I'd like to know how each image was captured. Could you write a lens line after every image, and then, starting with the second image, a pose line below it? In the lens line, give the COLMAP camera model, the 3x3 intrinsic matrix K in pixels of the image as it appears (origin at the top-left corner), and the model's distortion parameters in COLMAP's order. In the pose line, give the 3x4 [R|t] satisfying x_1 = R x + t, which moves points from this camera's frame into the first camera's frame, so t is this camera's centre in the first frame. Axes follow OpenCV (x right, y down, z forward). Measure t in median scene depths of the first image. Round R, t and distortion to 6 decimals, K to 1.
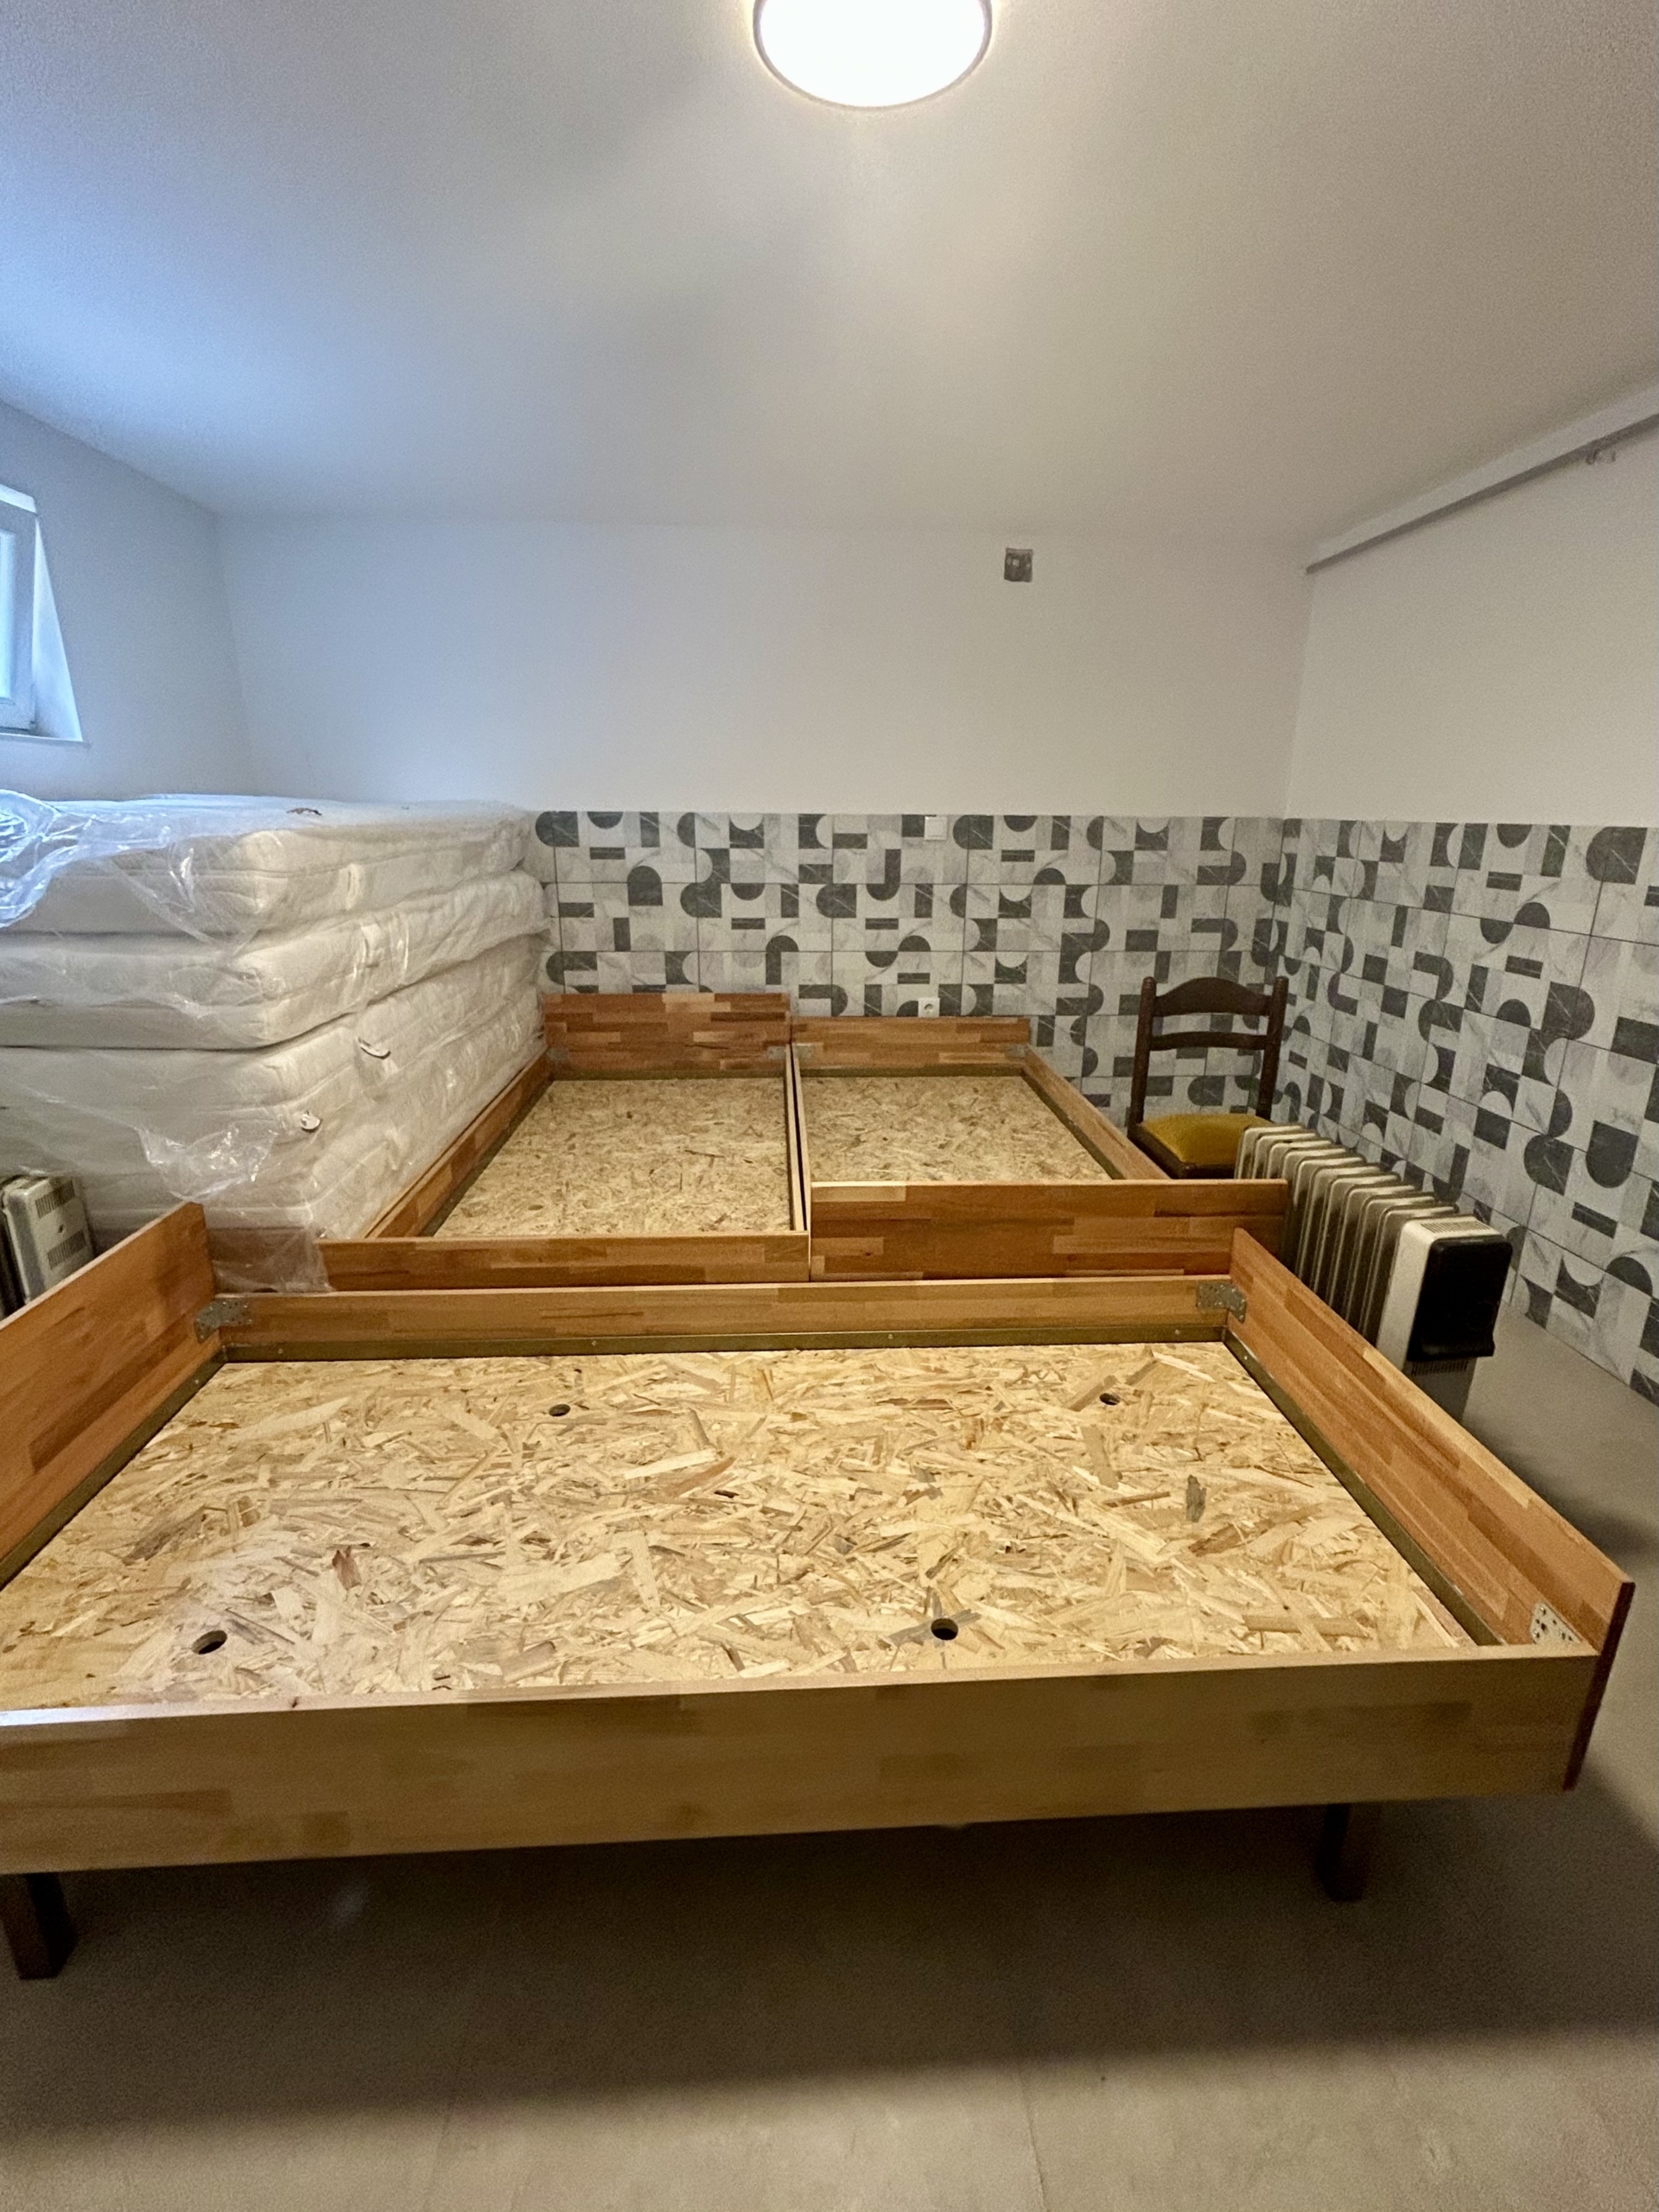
lens RADIAL K [[982.7, 0, 829.5], [0, 982.7, 1106.0], [0, 0, 1]] dist [-0.000988, 0.000398]
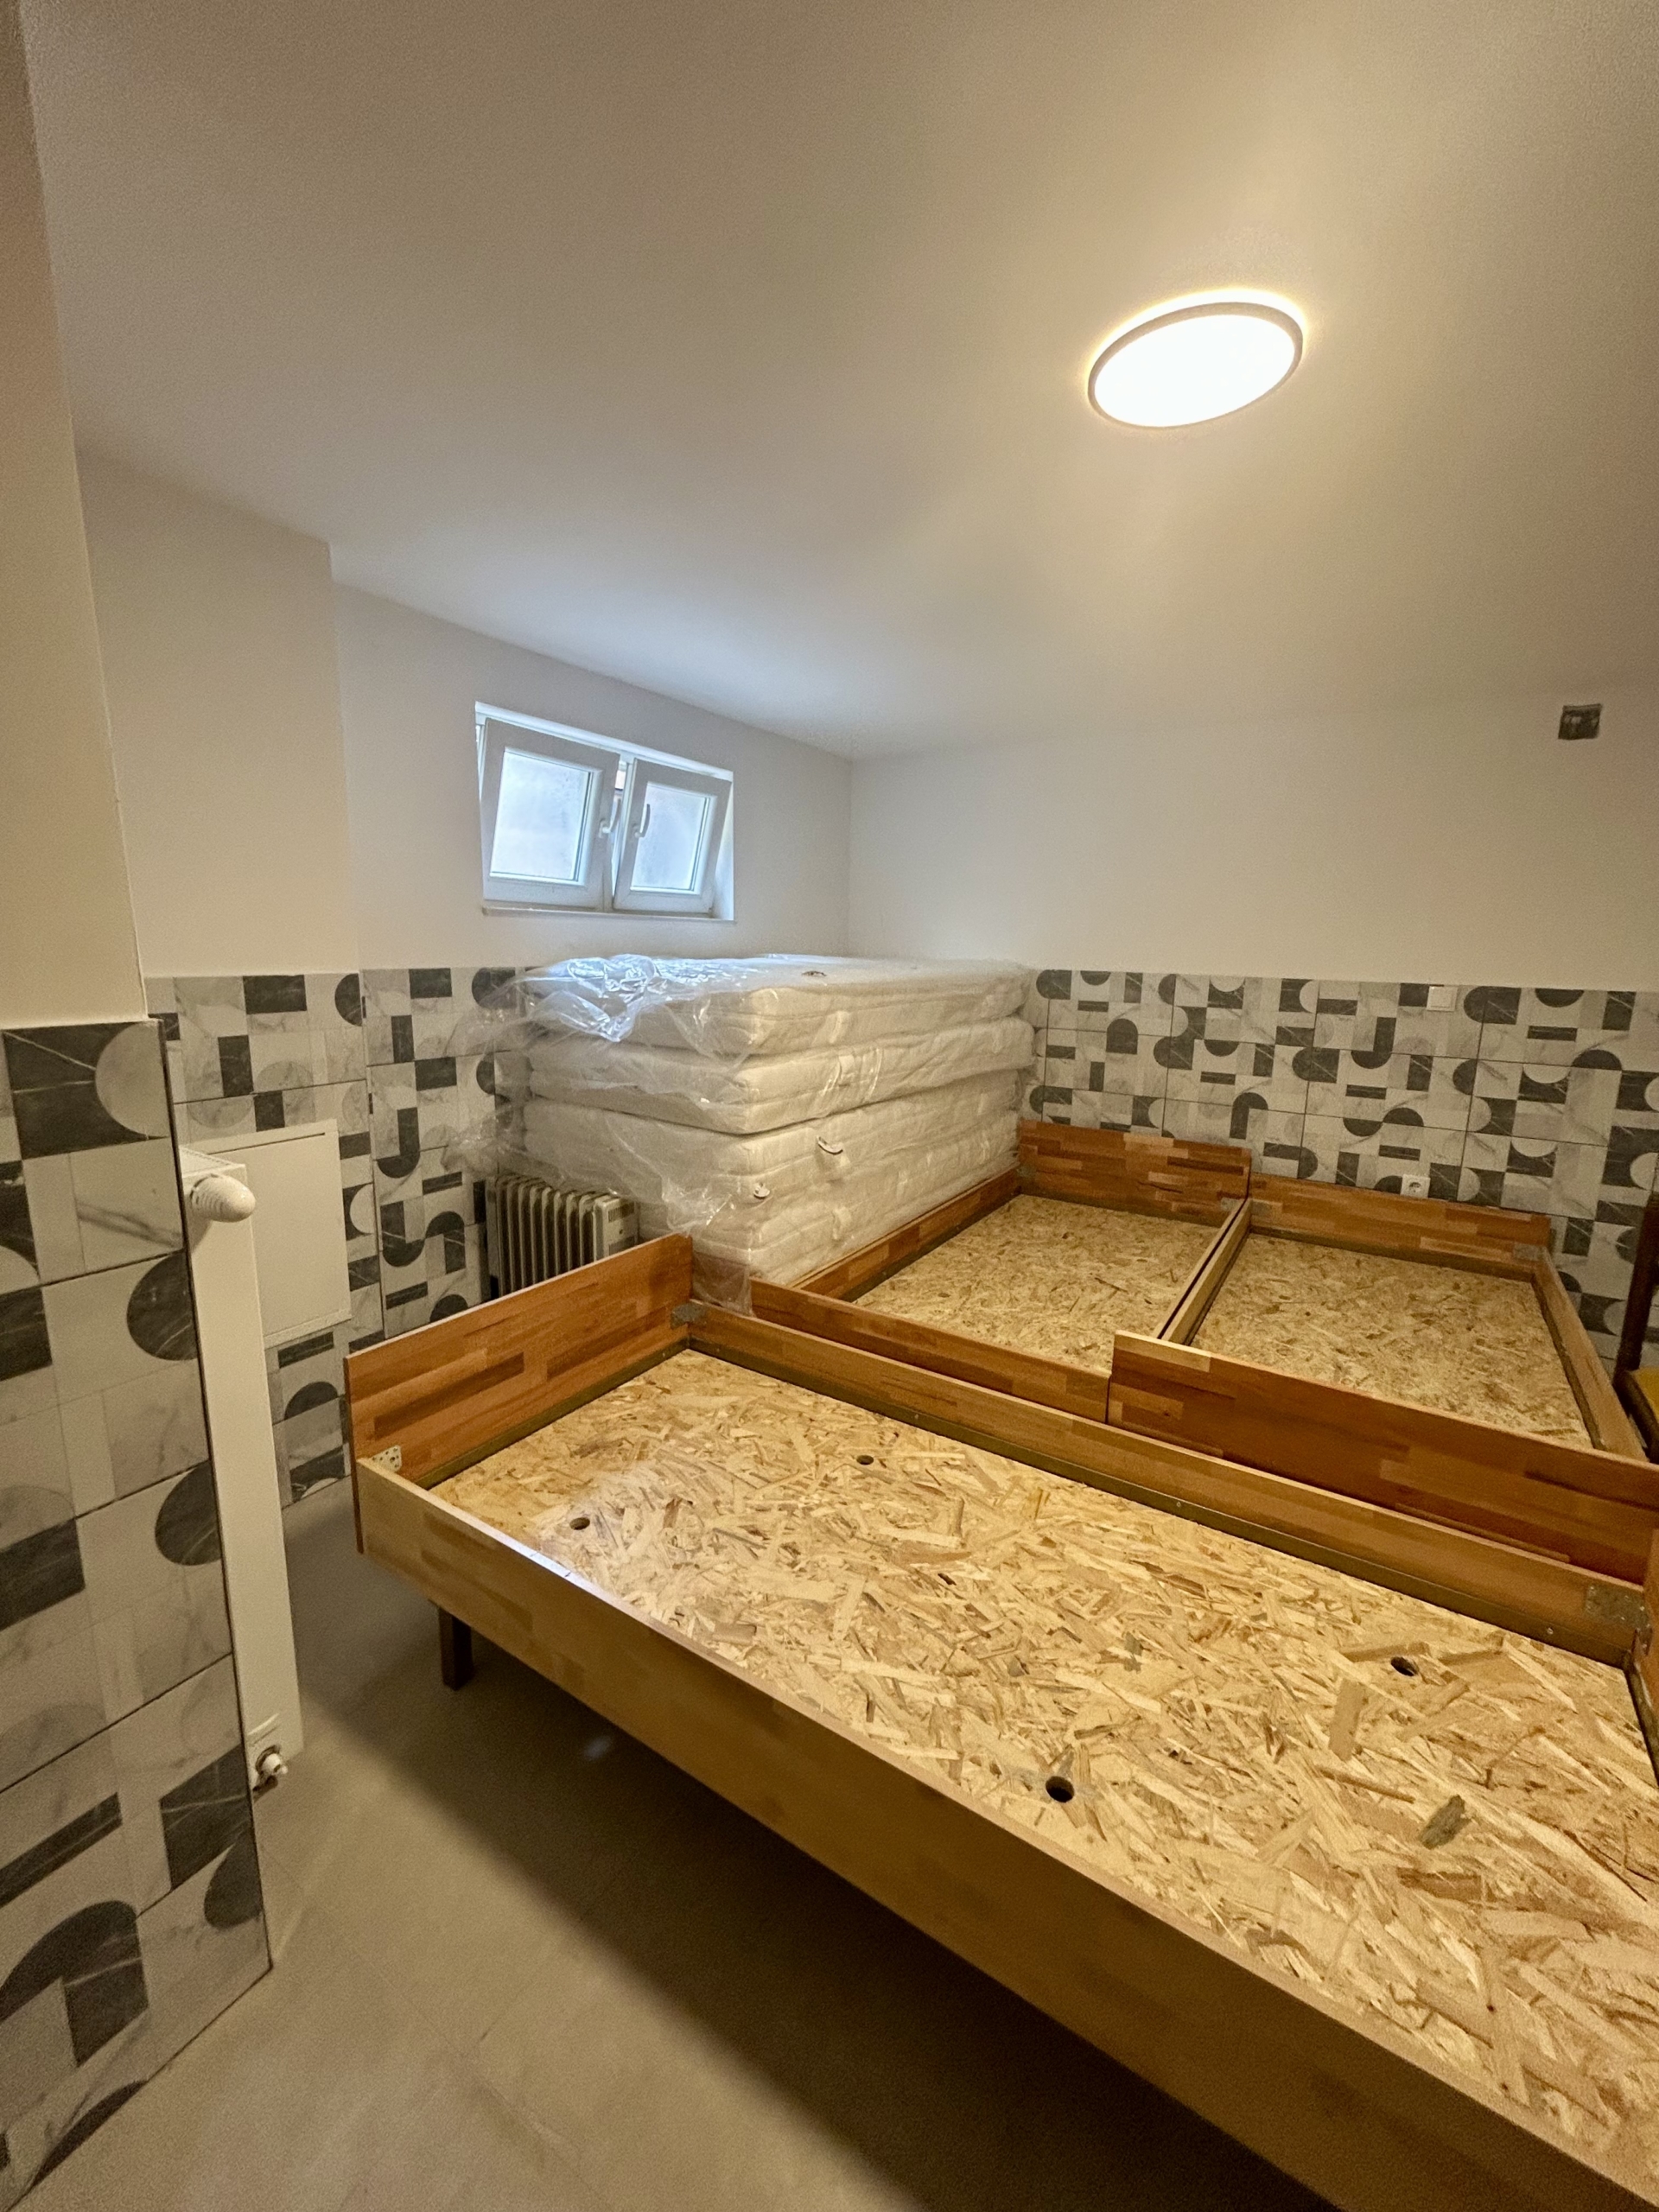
lens RADIAL K [[886.4, 0, 829.5], [0, 886.4, 1106.0], [0, 0, 1]] dist [0.002699, 0.001288]
pose [[0.815209, 0.116919, -0.567243, 0.243824], [-0.184993, 0.980671, -0.063728, -0.040092], [0.548828, 0.156888, 0.821081, 0.001196]]
